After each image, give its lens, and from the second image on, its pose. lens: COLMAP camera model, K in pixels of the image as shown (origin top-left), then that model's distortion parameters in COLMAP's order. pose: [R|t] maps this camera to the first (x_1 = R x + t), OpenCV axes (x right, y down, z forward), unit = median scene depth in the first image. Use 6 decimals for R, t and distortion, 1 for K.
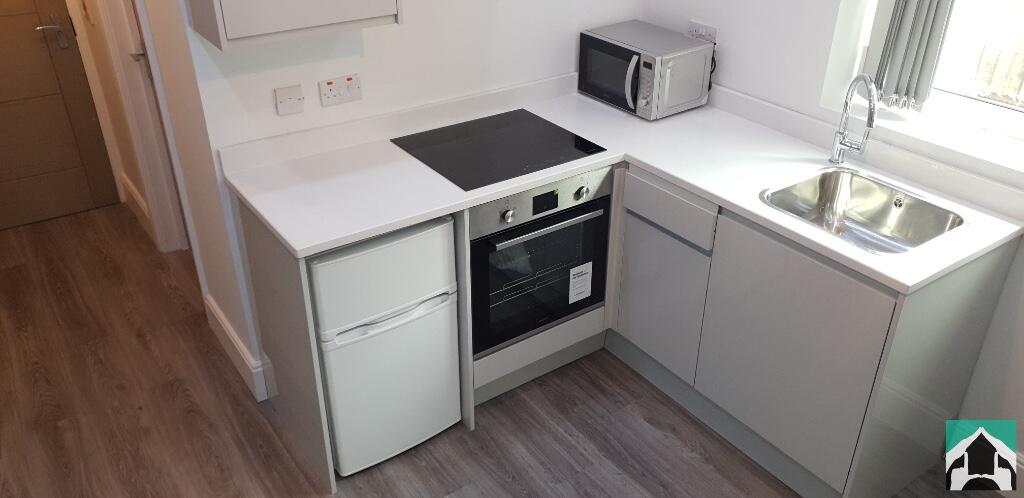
lens RADIAL K [[788.7, 0, 510.2], [0, 788.7, 247.9], [0, 0, 1]] dist [0.105753, -0.226257]
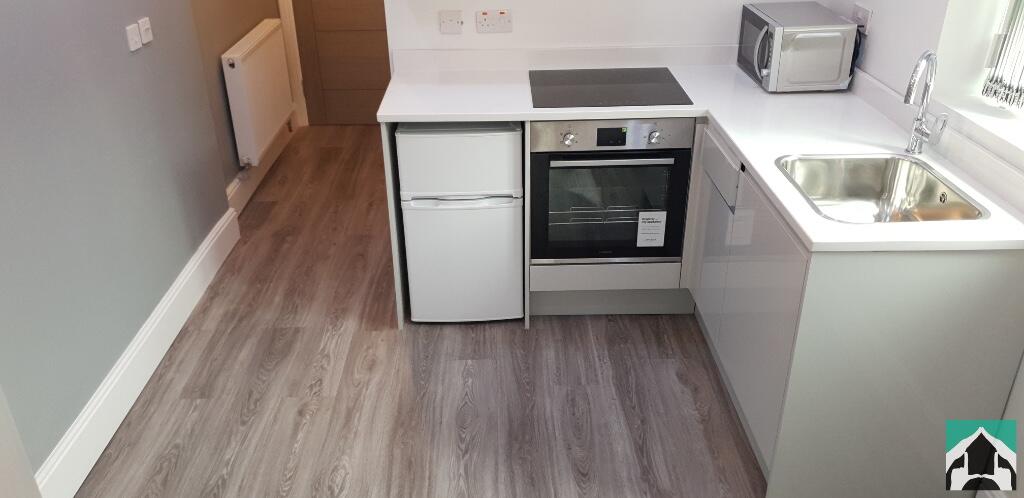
lens RADIAL K [[775.9, 0, 507.4], [0, 775.9, 274.8], [0, 0, 1]] dist [0.093886, -0.259454]
pose [[0.817408, 0.262342, -0.512855, 0.509442], [-0.266999, 0.961417, 0.066244, 0.089841], [0.510446, 0.082784, 0.855915, 0.009018]]
